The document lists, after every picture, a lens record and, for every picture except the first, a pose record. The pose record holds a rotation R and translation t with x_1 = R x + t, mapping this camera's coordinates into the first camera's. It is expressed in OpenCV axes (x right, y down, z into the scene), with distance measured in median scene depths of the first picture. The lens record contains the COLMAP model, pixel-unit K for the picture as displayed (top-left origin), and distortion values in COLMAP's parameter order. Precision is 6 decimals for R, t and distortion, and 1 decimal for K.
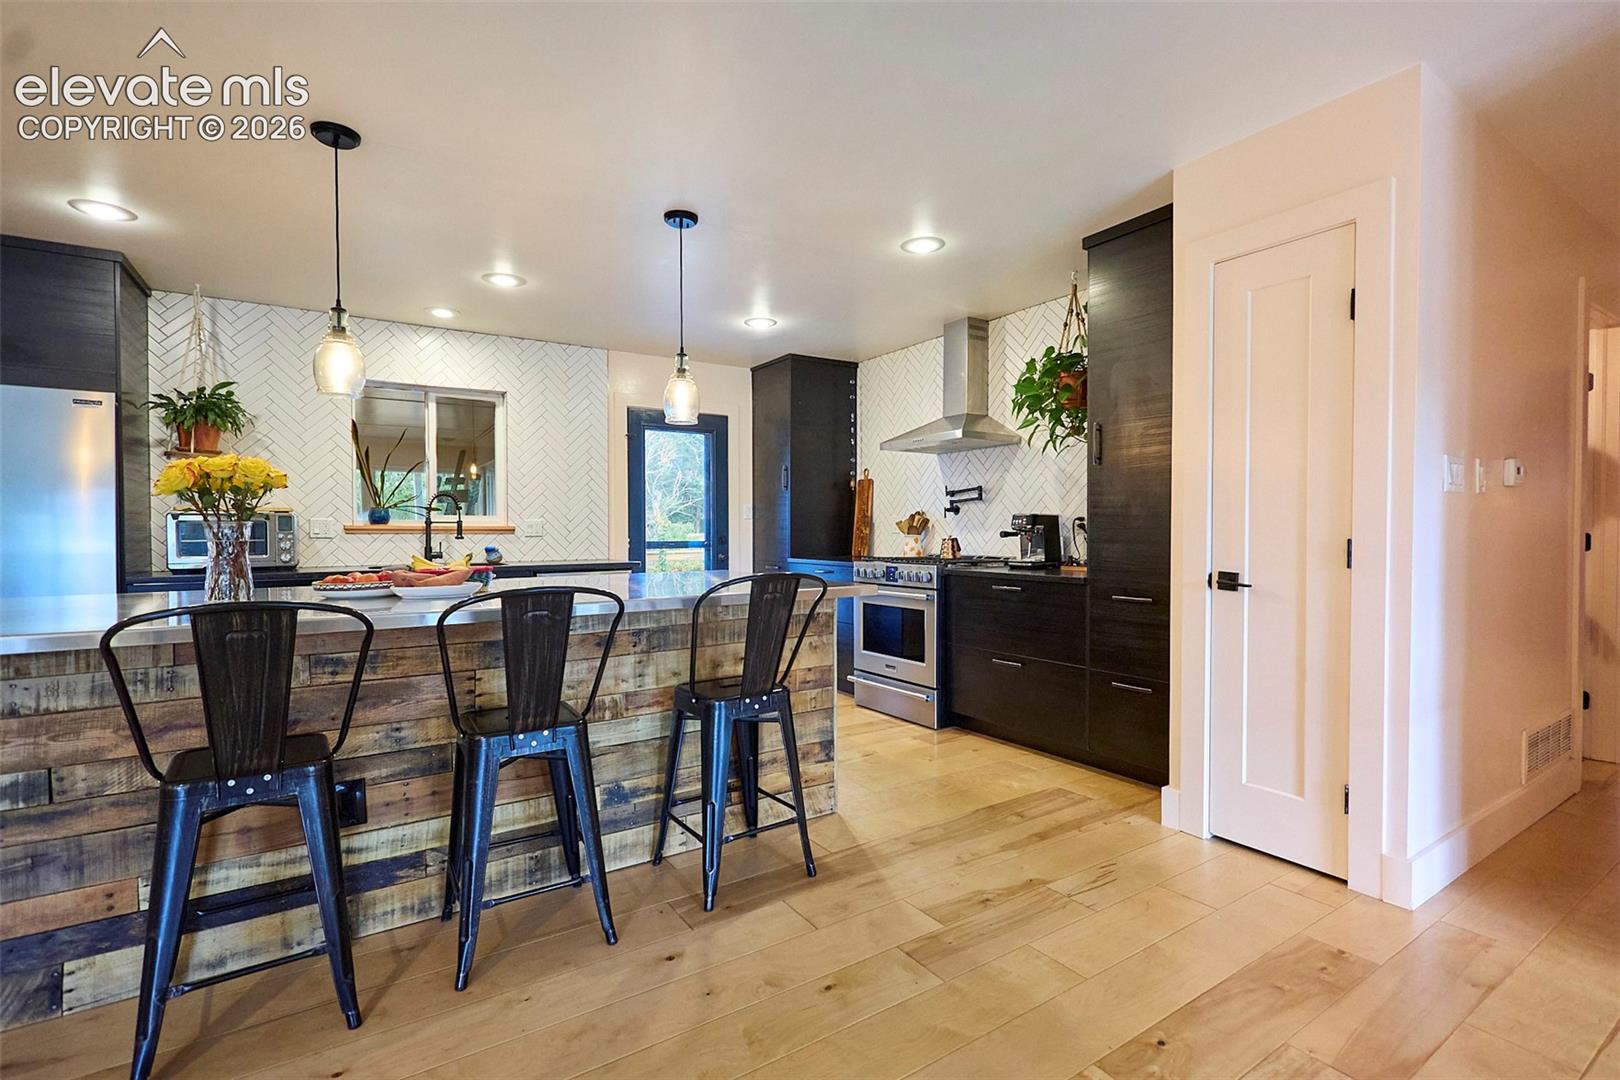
lens RADIAL K [[742.2, 0, 807.9], [0, 742.2, 541.9], [0, 0, 1]] dist [-0.000731, -0.000767]
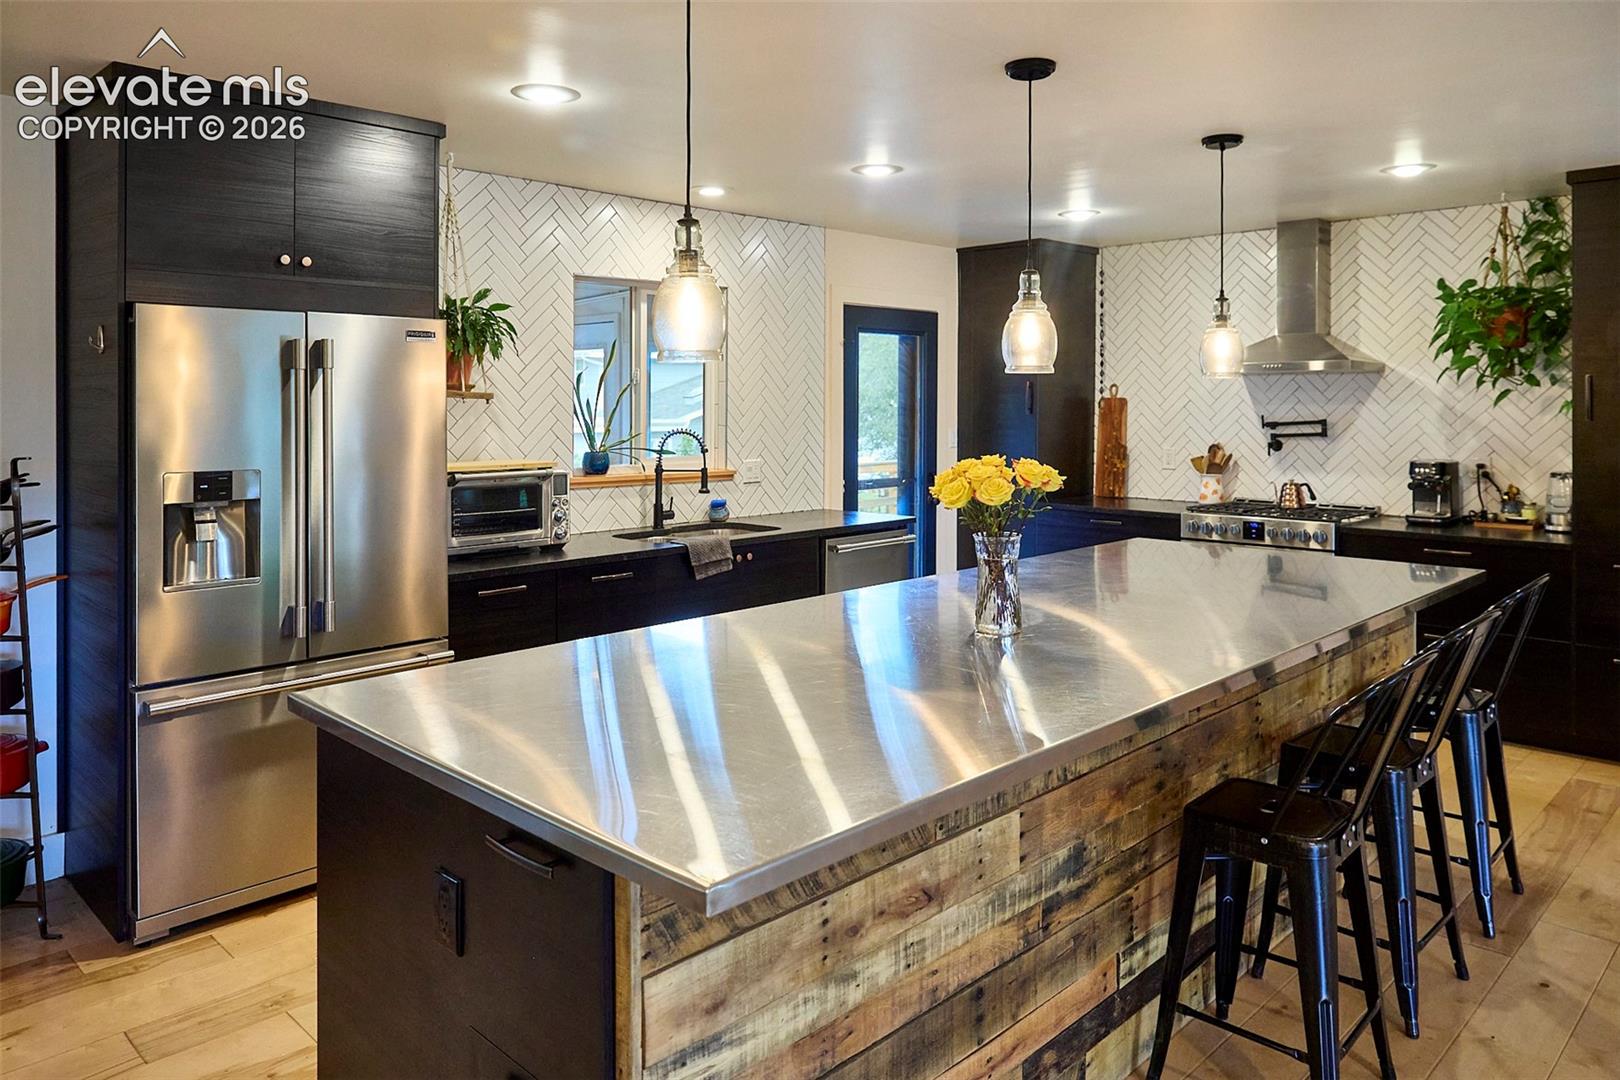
lens RADIAL K [[1112.8, 0, 804.7], [0, 1112.8, 402.2], [0, 0, 1]] dist [-0.004033, -0.004173]
pose [[0.978636, 0.002772, 0.205583, -0.673596], [0.000610, 0.999866, -0.016385, -0.084948], [-0.205601, 0.016161, 0.978502, -0.111696]]
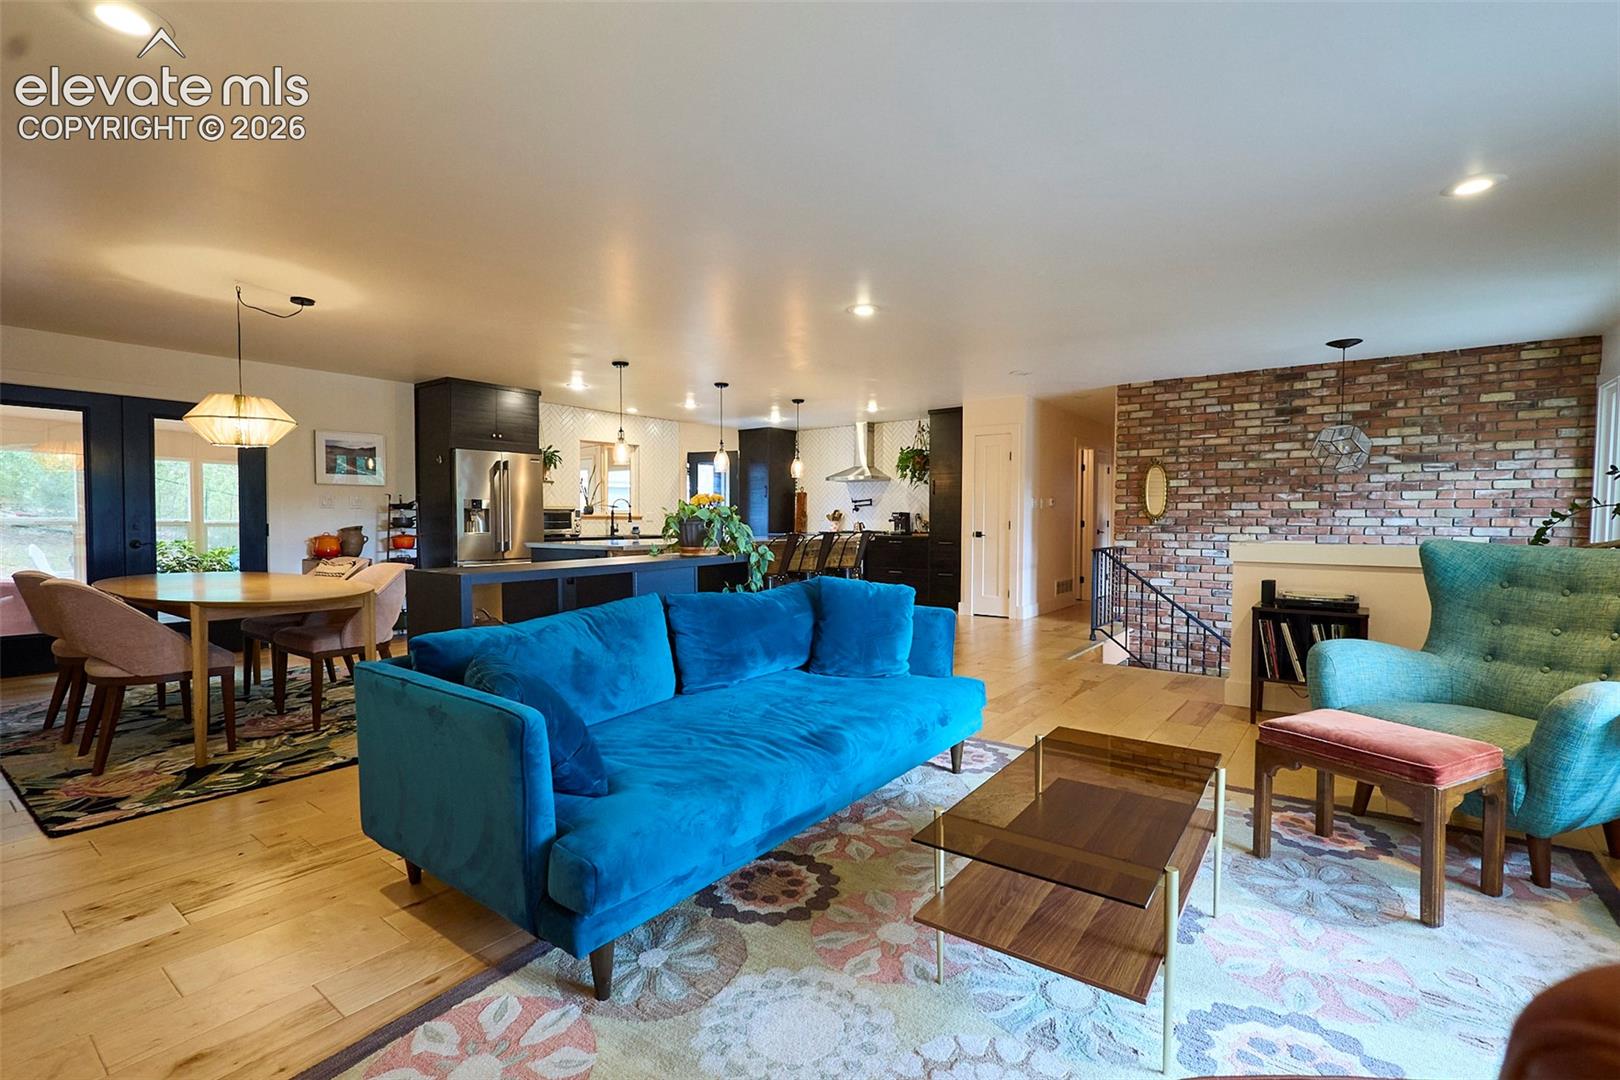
lens RADIAL K [[742.2, 0, 802.9], [0, 742.2, 542.3], [0, 0, 1]] dist [-0.000731, -0.000767]
pose [[0.945109, -0.004986, 0.326716, -0.764343], [0.000777, 0.999915, 0.013014, 0.027626], [-0.326753, -0.012046, 0.945033, -1.138473]]
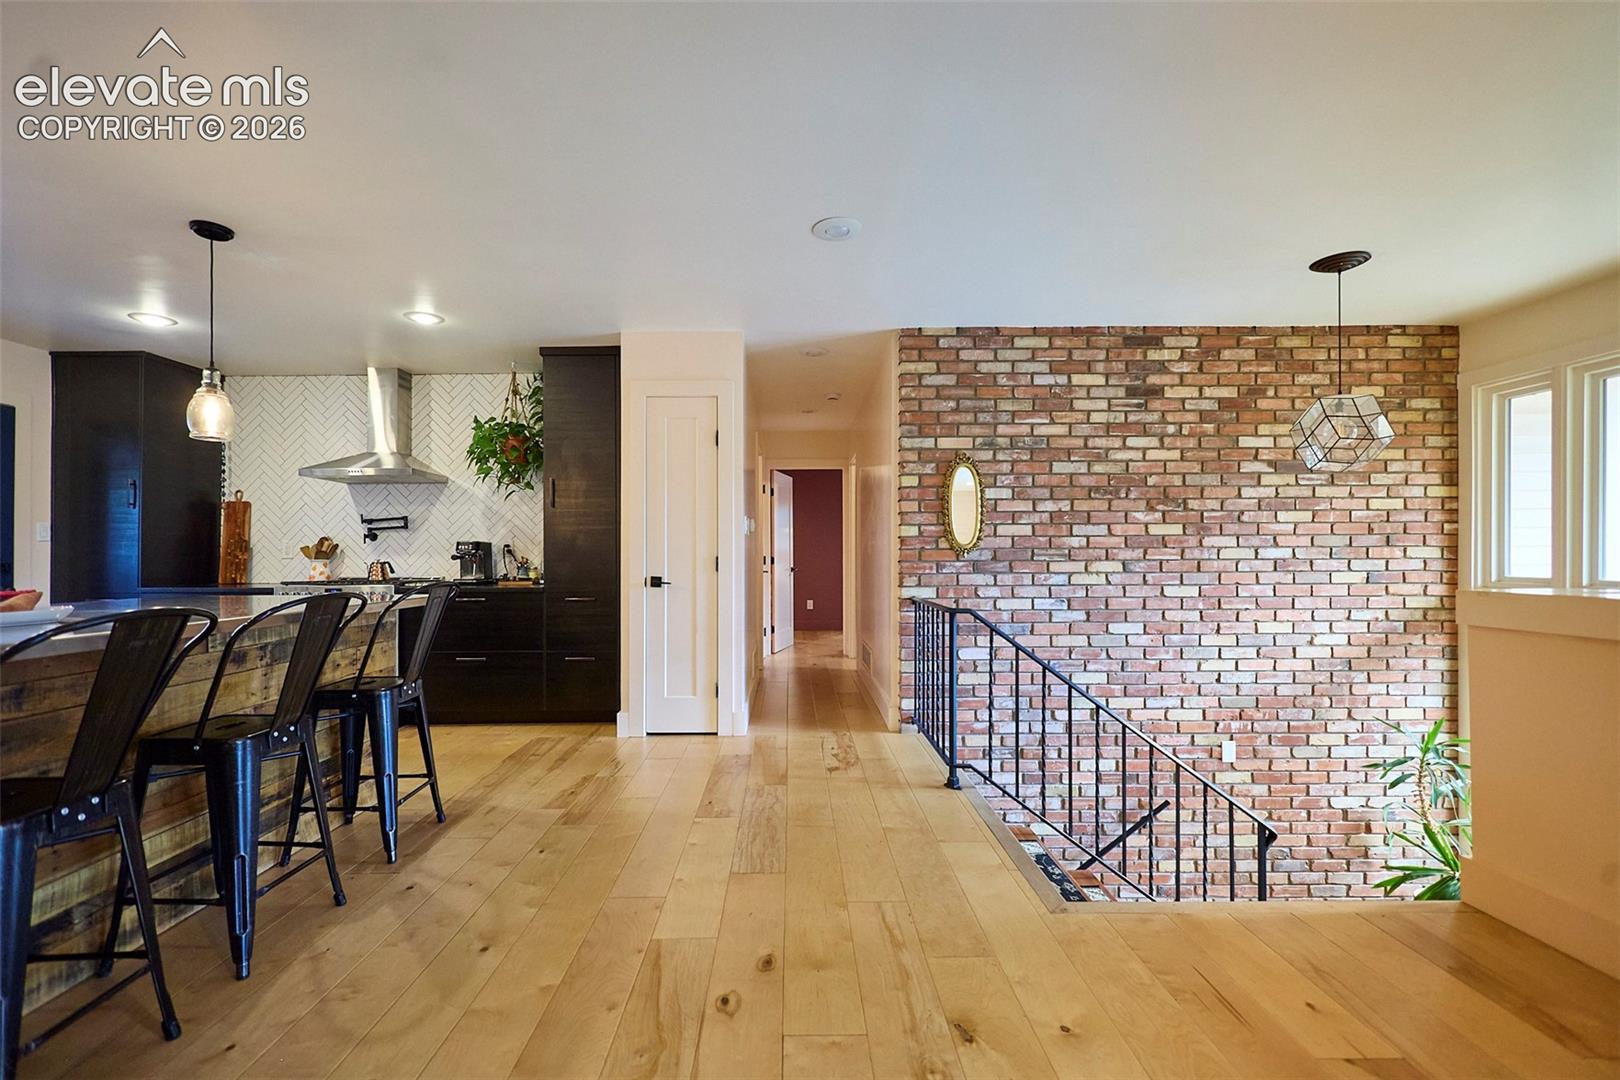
lens RADIAL K [[692.3, 0, 789.7], [0, 692.3, 552.6], [0, 0, 1]] dist [0.002417, -0.000063]
pose [[0.548629, 0.006376, 0.836041, -0.382292], [0.017575, 0.999662, -0.019157, 0.013160], [-0.835881, 0.025204, 0.548332, -0.091007]]
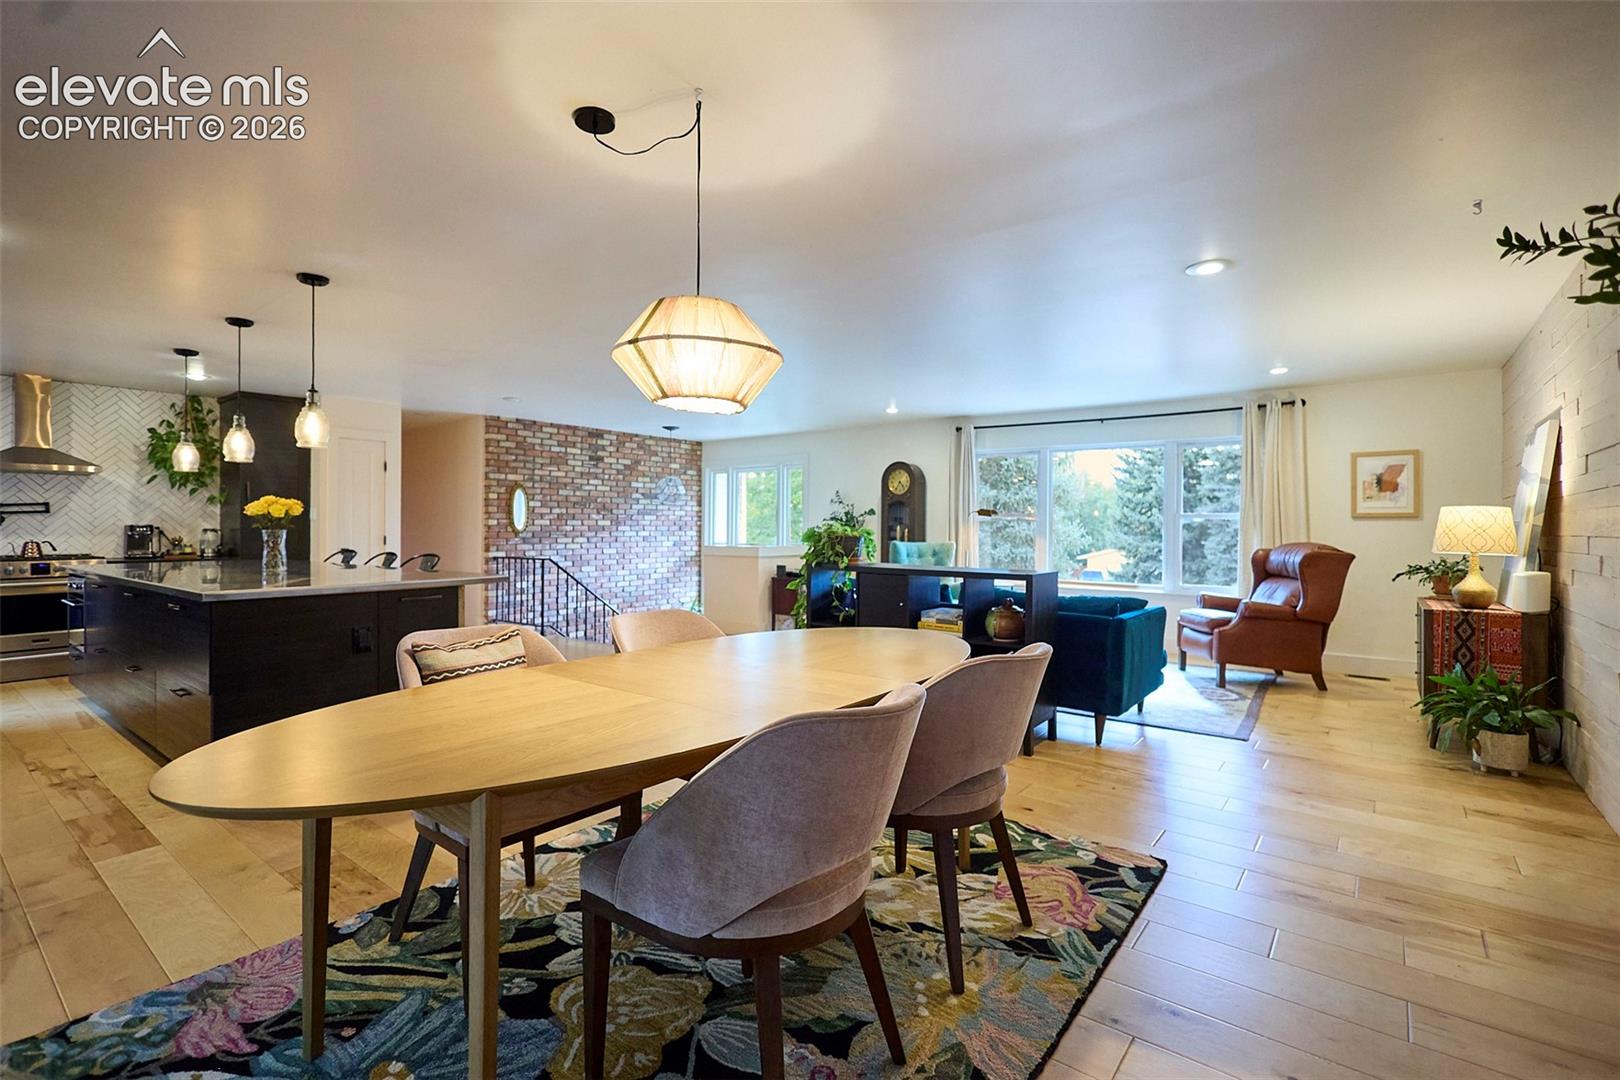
lens RADIAL K [[742.2, 0, 803.2], [0, 742.2, 525.8], [0, 0, 1]] dist [-0.000731, -0.000767]
pose [[-0.317799, 0.007648, 0.948127, -1.666120], [0.020030, 0.999798, -0.001351, -0.004633], [-0.947947, 0.018562, -0.317888, 0.152815]]
